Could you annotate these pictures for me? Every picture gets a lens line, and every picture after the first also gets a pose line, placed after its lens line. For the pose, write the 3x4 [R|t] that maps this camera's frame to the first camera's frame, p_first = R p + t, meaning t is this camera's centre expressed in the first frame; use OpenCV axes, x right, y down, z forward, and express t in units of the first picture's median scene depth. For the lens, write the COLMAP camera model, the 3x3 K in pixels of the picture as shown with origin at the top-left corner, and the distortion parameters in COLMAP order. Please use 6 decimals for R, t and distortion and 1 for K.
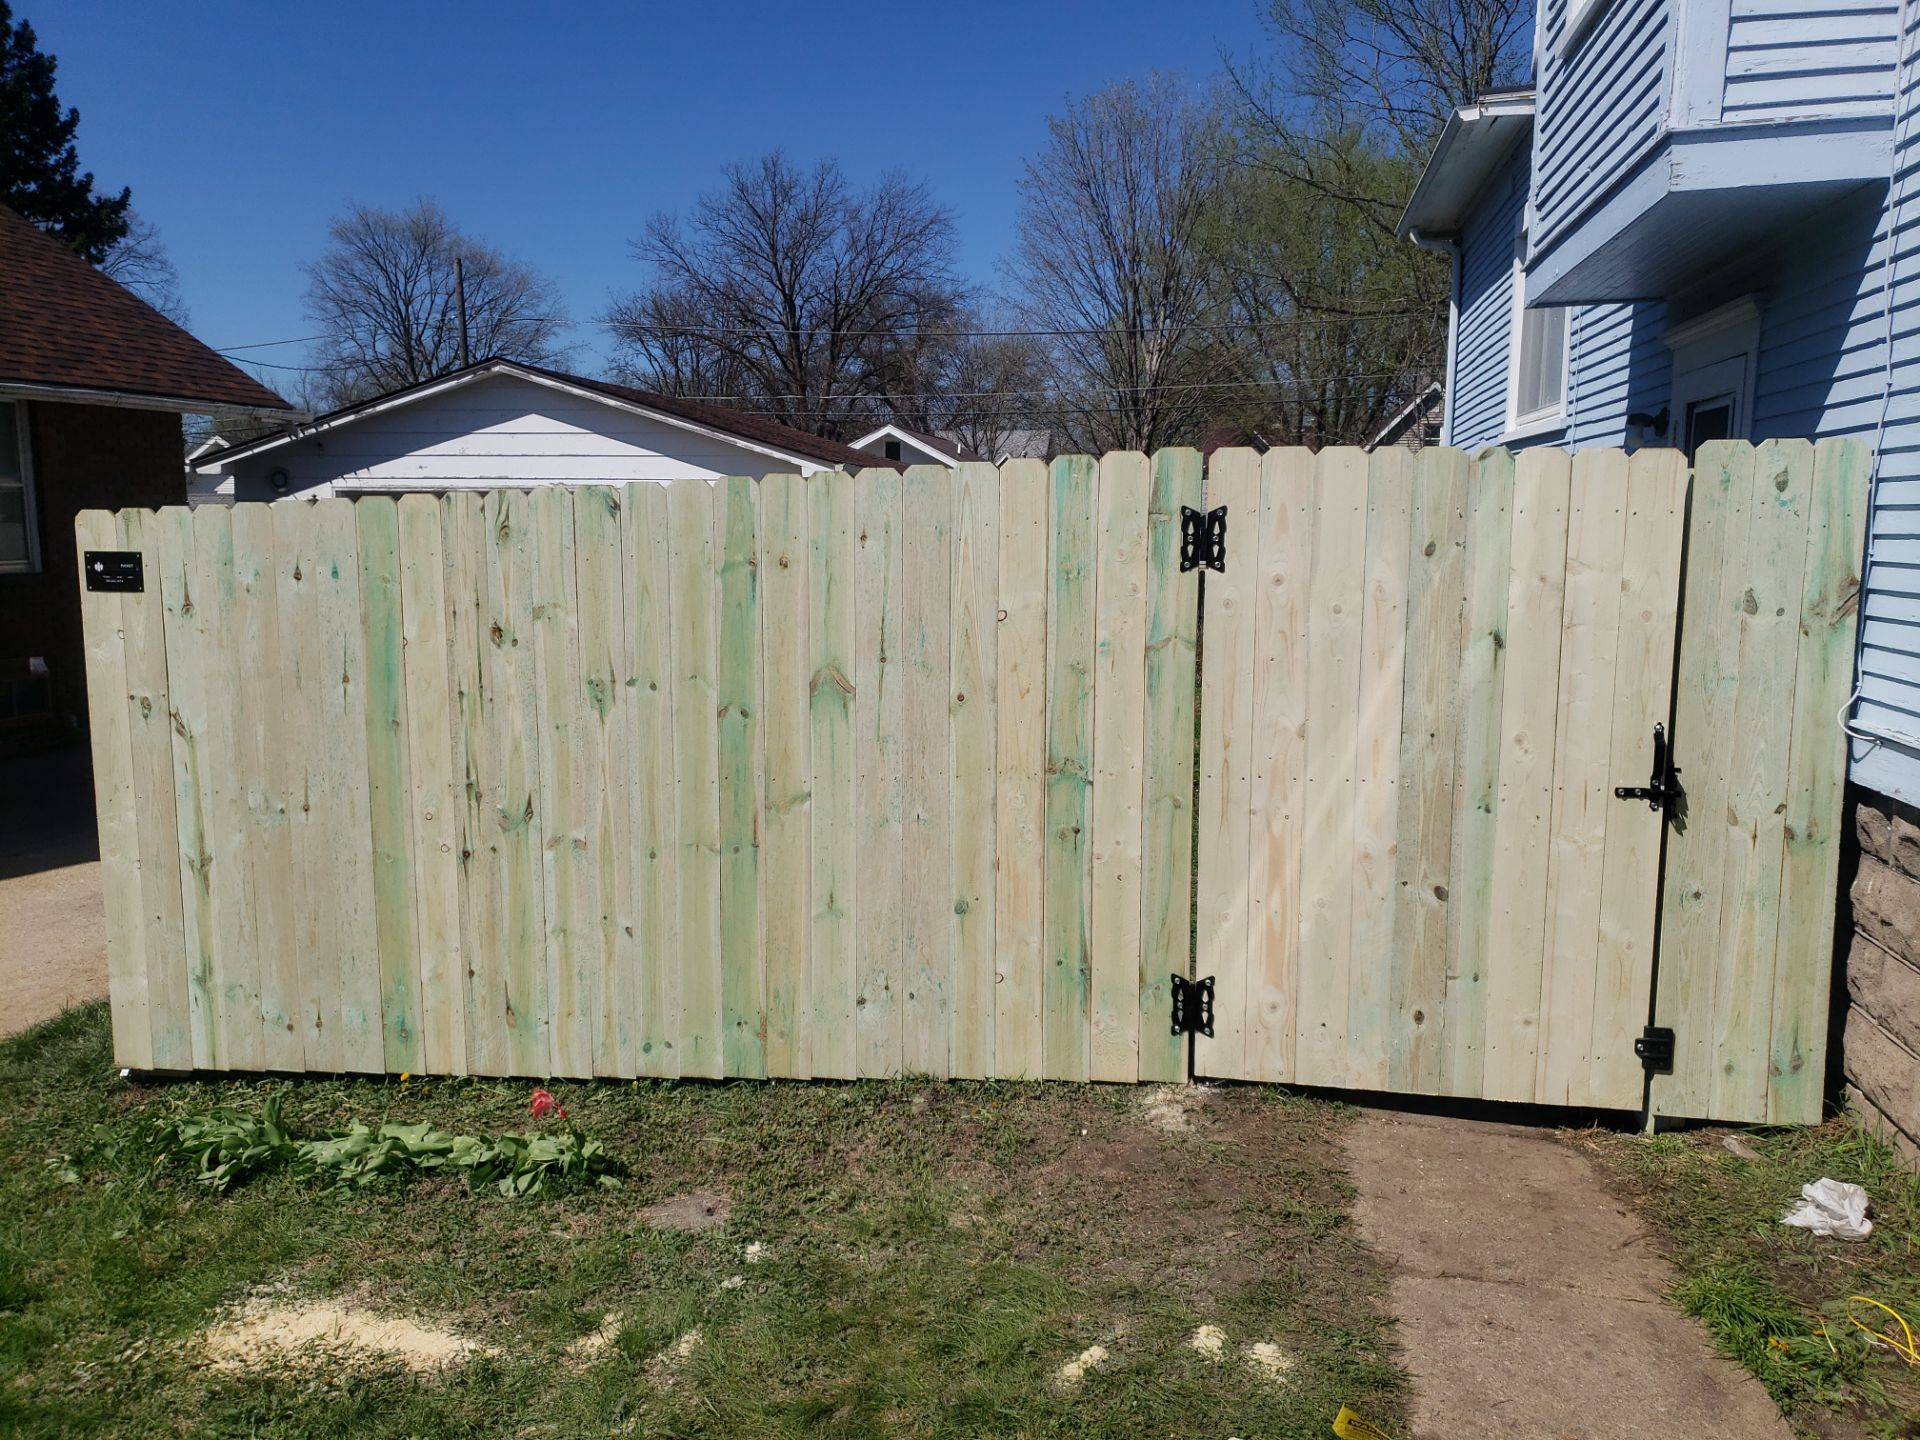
lens RADIAL K [[1444.7, 0, 1005.2], [0, 1444.7, 723.6], [0, 0, 1]] dist [0.052437, -0.069754]
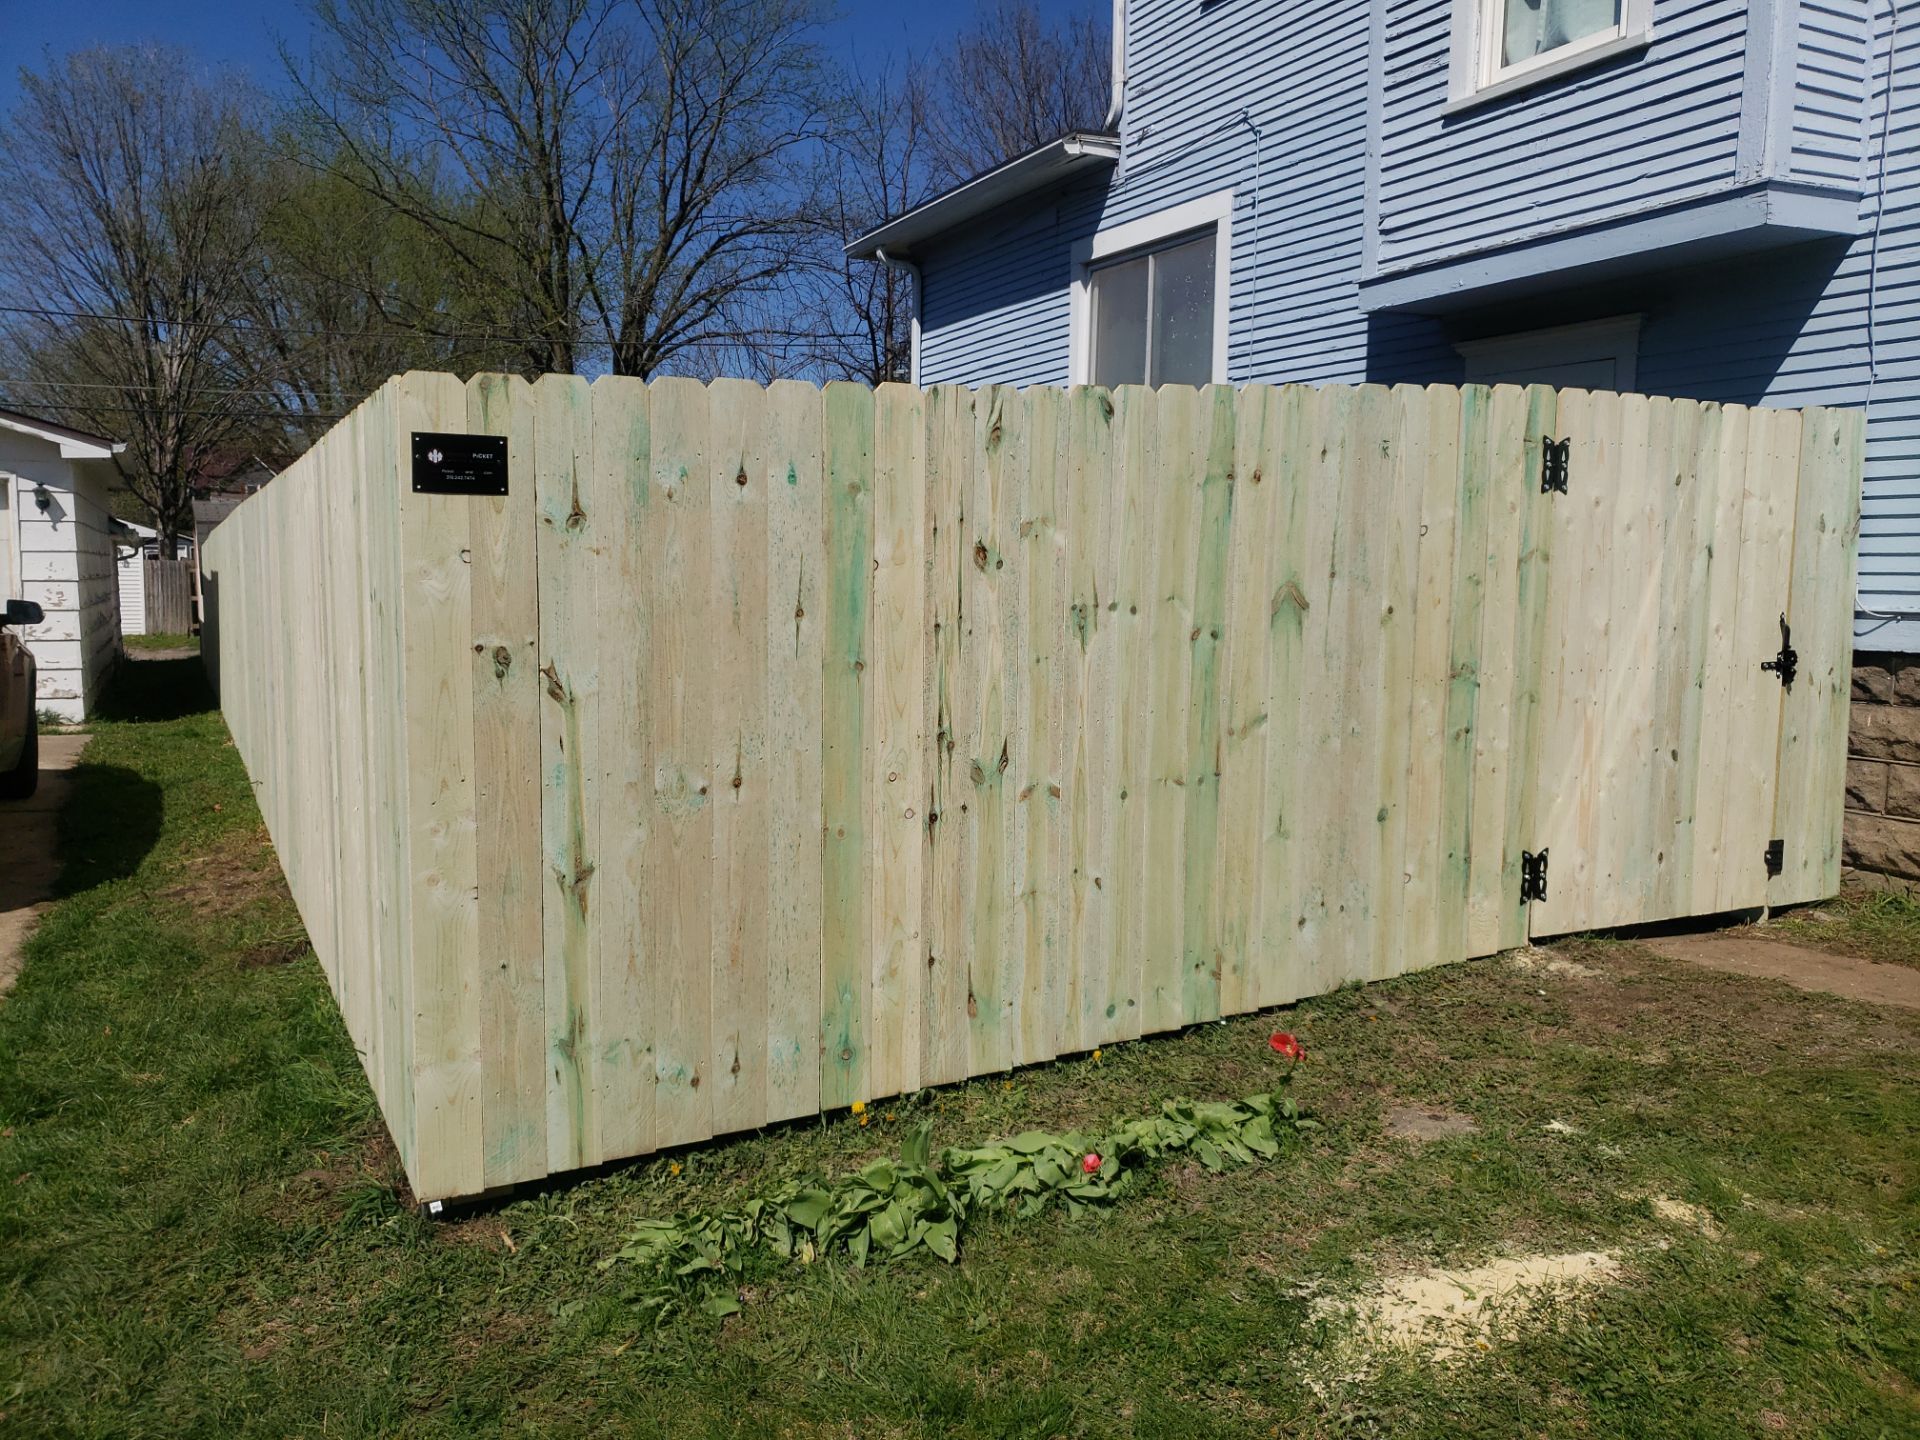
lens RADIAL K [[1444.7, 0, 904.2], [0, 1444.7, 723.7], [0, 0, 1]] dist [0.052437, -0.069754]
pose [[0.801988, -0.061730, 0.594142, -0.902756], [0.077643, 0.996980, -0.001220, 0.036180], [-0.592273, 0.047110, 0.804359, 0.349751]]
